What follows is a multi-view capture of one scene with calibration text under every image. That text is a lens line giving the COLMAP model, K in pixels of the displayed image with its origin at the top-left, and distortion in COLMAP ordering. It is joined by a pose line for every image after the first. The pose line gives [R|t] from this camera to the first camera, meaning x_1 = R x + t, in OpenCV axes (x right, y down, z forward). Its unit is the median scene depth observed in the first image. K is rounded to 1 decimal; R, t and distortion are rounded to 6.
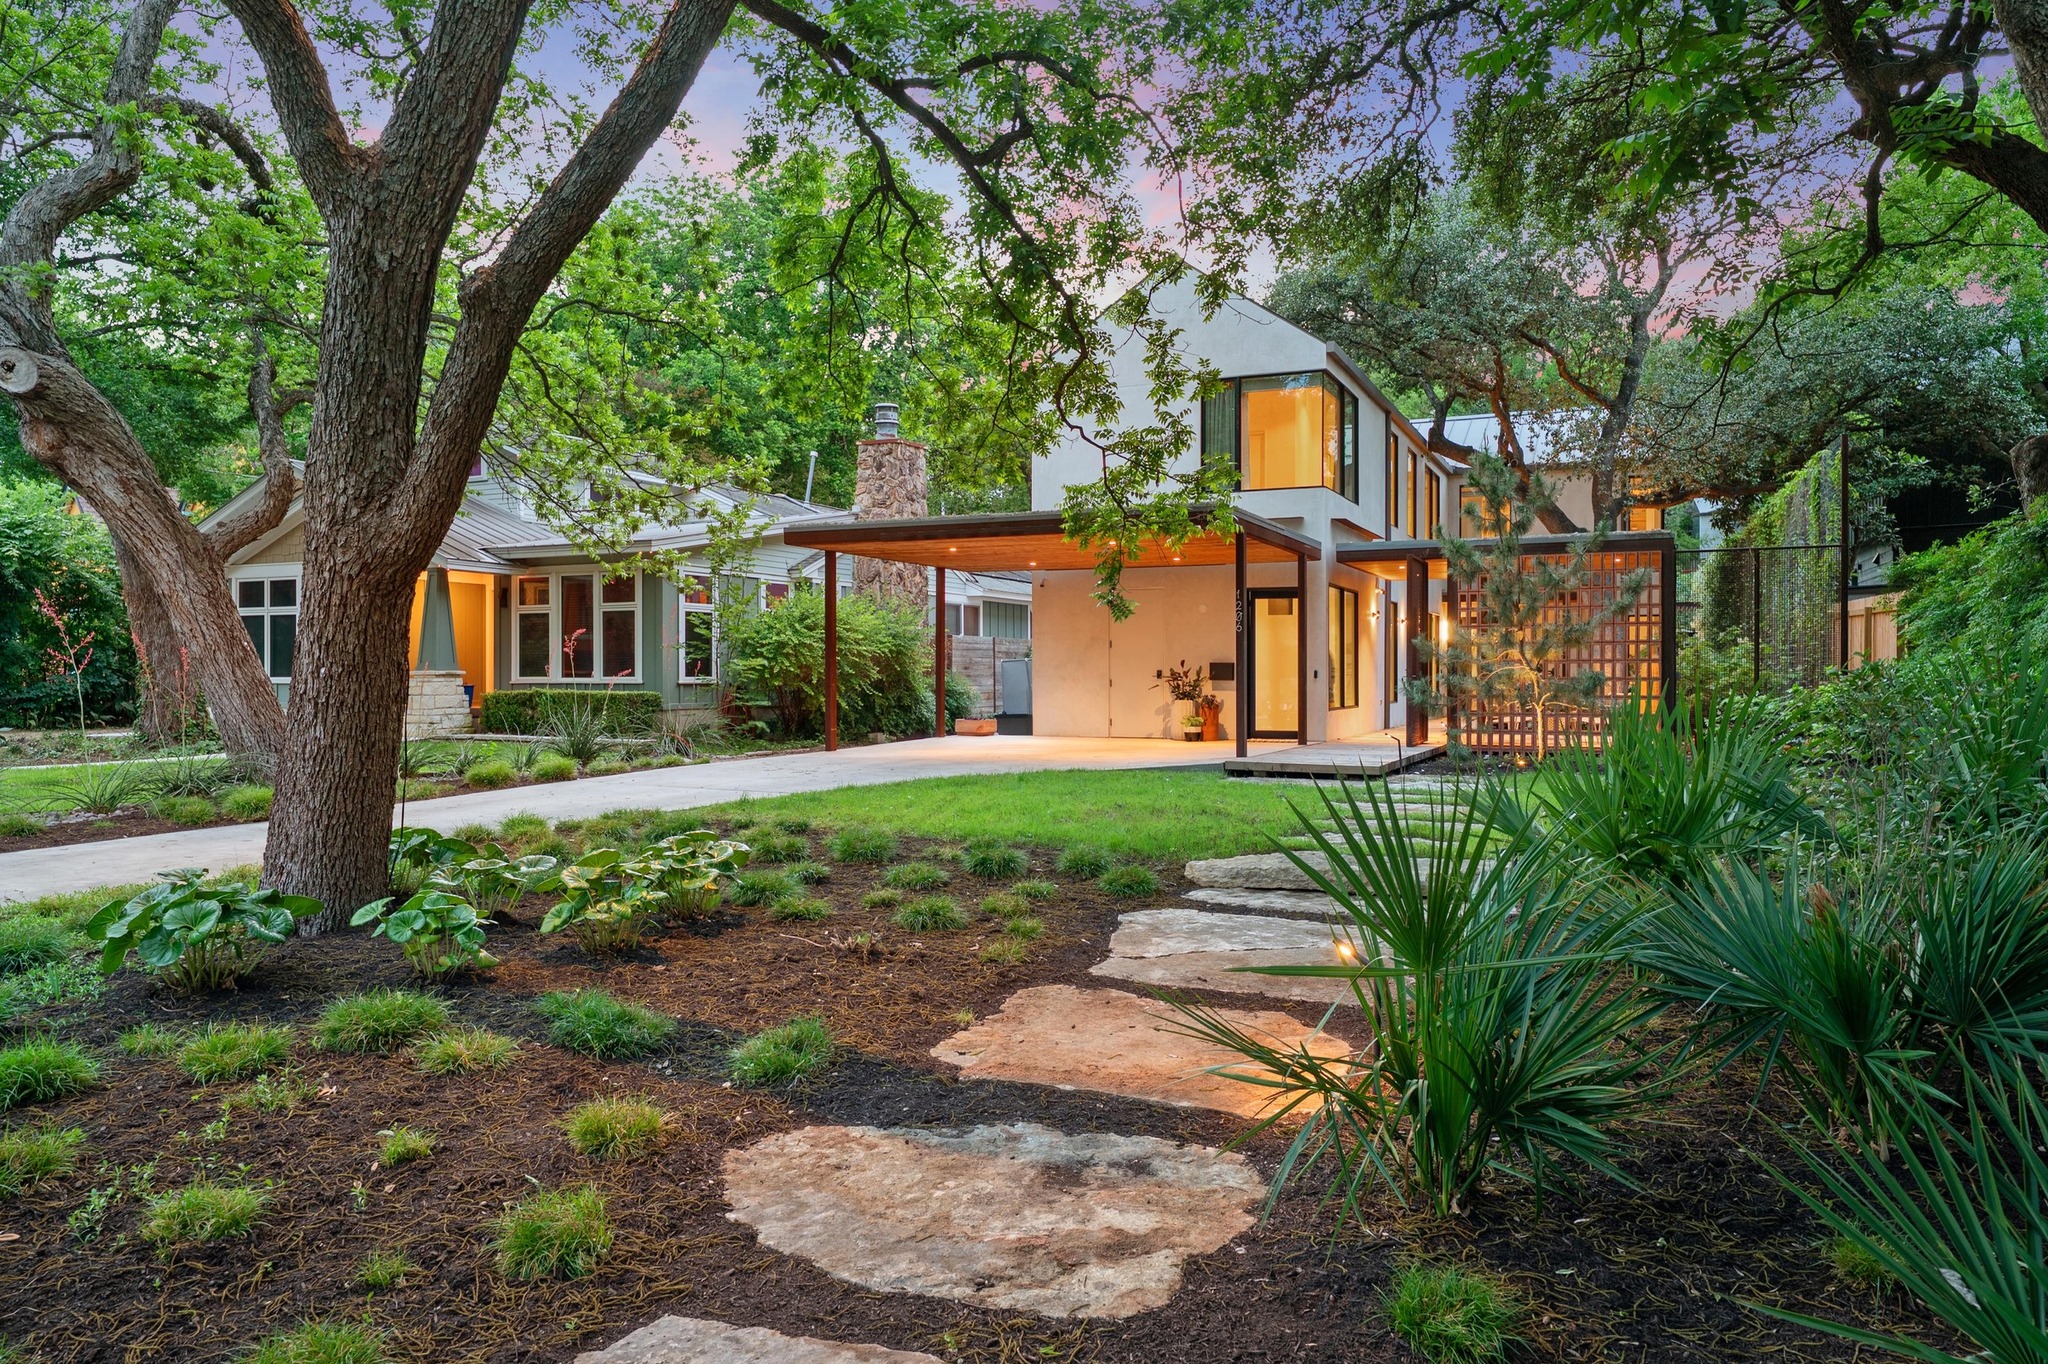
lens RADIAL K [[1389.3, 0, 1024.7], [0, 1389.3, 686.4], [0, 0, 1]] dist [0.004816, 0.001152]
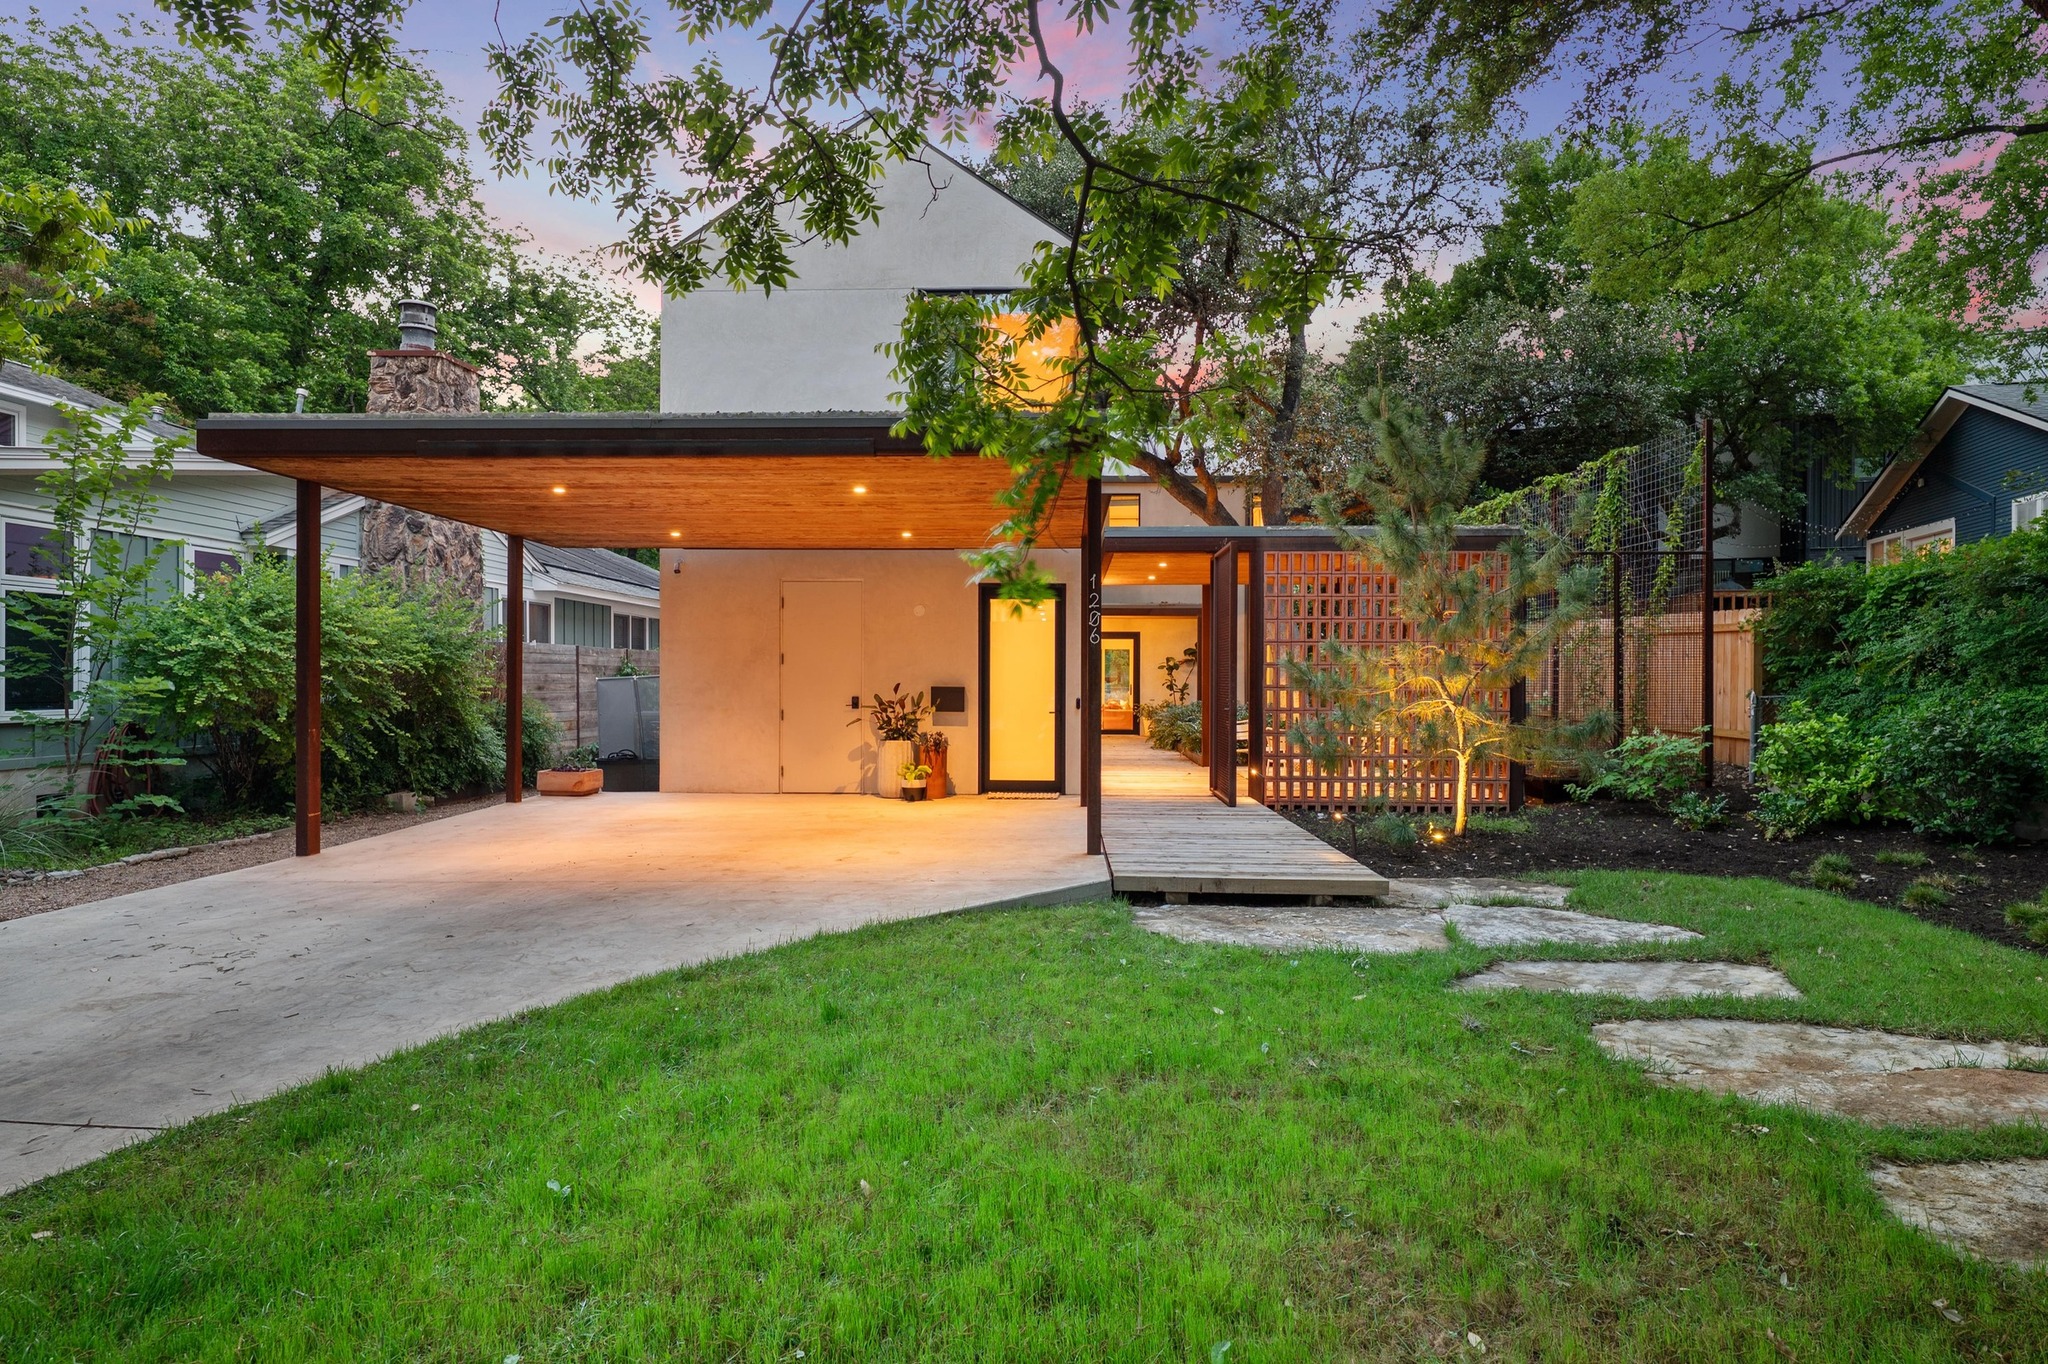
lens RADIAL K [[1175.1, 0, 1020.6], [0, 1175.1, 683.8], [0, 0, 1]] dist [-0.000902, 0.001950]
pose [[0.926583, 0.002801, 0.376081, -0.055612], [-0.000676, 0.999983, -0.005783, -0.016766], [-0.376090, 0.005105, 0.926569, 0.476175]]
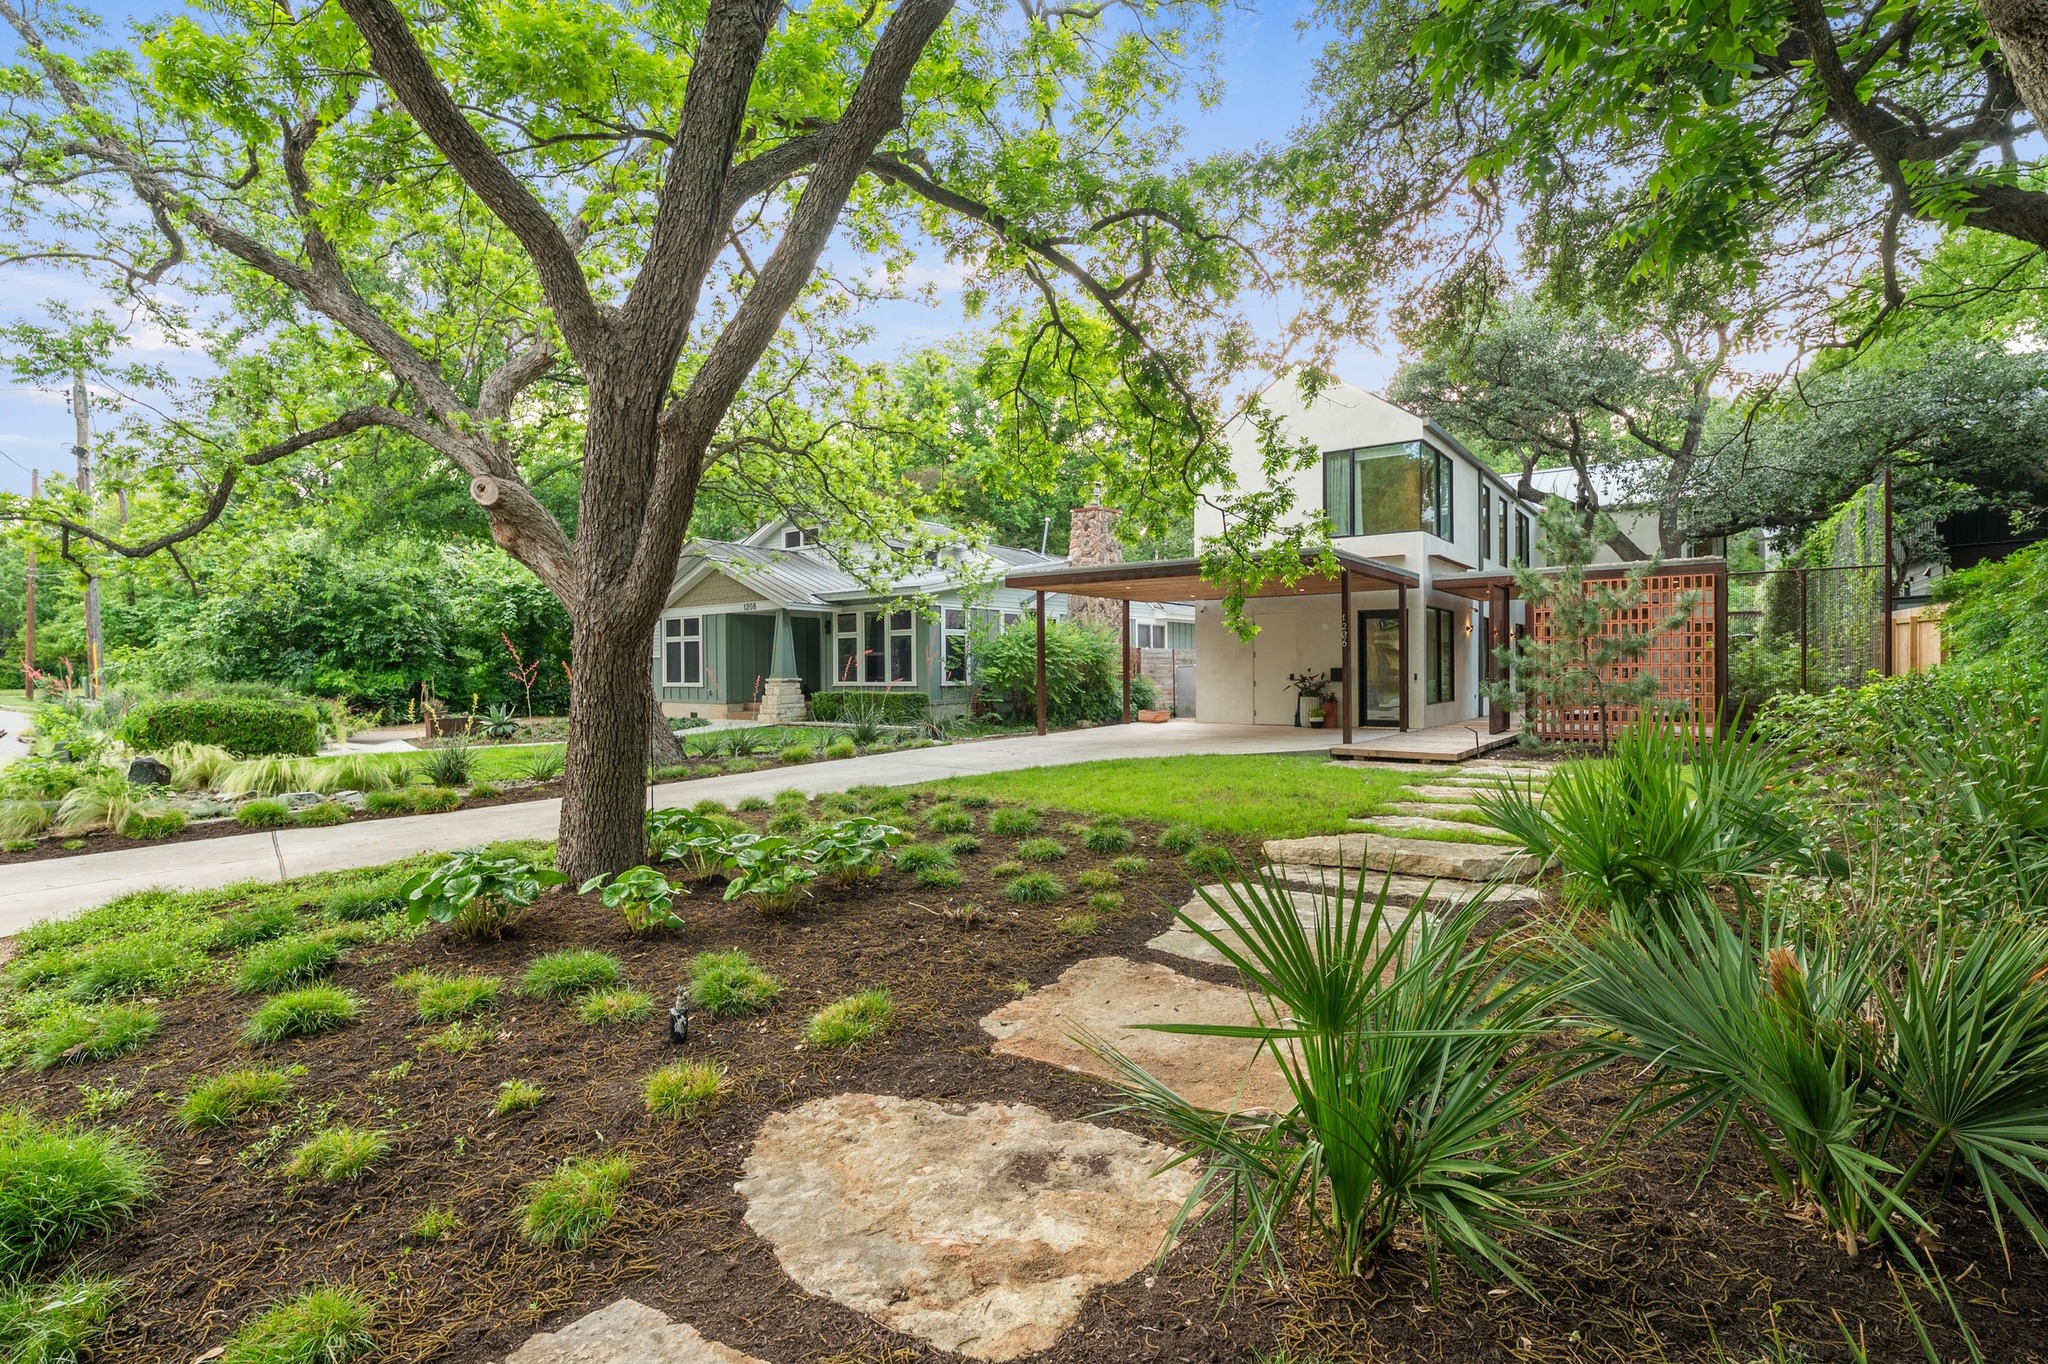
lens RADIAL K [[972.8, 0, 1020.6], [0, 972.8, 684.7], [0, 0, 1]] dist [-0.003098, 0.001911]
pose [[0.978831, -0.005160, -0.204605, 0.037849], [0.006573, 0.999959, 0.006225, -0.009940], [0.204565, -0.007438, 0.978825, 0.045535]]
